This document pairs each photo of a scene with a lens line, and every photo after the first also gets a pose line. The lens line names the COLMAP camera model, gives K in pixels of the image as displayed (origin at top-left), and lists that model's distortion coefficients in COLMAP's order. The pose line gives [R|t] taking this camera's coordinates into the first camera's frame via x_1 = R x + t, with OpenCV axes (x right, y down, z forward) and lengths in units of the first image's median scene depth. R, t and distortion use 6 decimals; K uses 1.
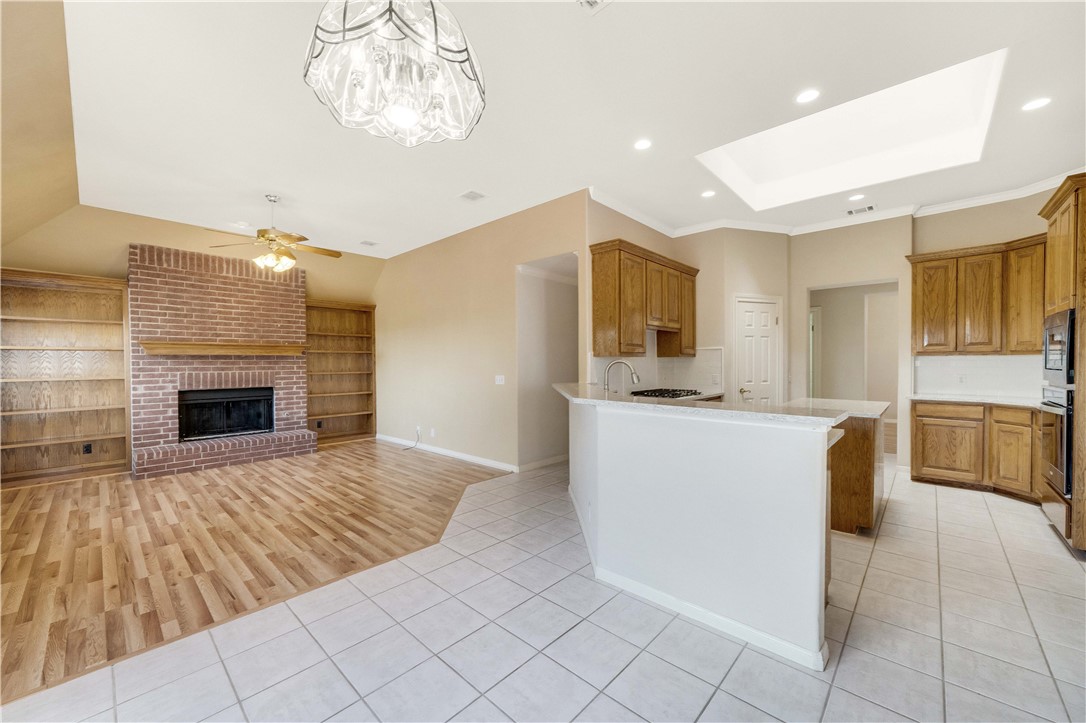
lens RADIAL K [[420.2, 0, 542.9], [0, 420.2, 366.3], [0, 0, 1]] dist [-0.002939, 0.000732]
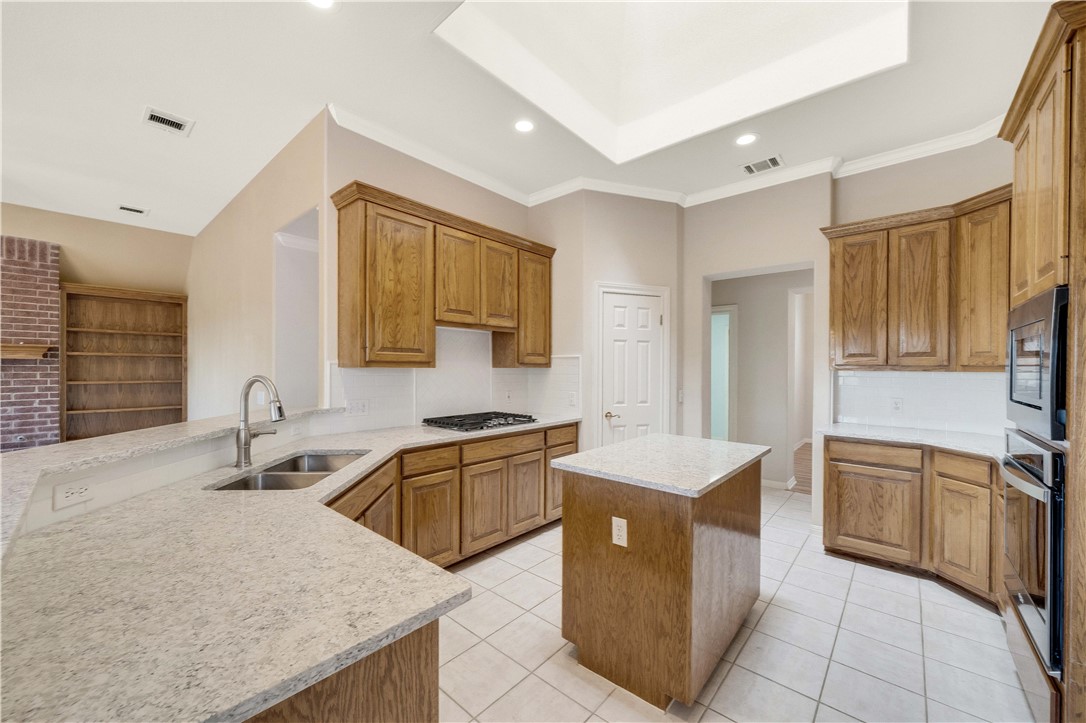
lens RADIAL K [[420.2, 0, 542.0], [0, 420.2, 366.4], [0, 0, 1]] dist [-0.002939, 0.000732]
pose [[0.999494, 0.011306, 0.029743, 0.399203], [-0.010942, 0.999864, -0.012358, -0.018586], [-0.029879, 0.012026, 0.999481, 0.329084]]
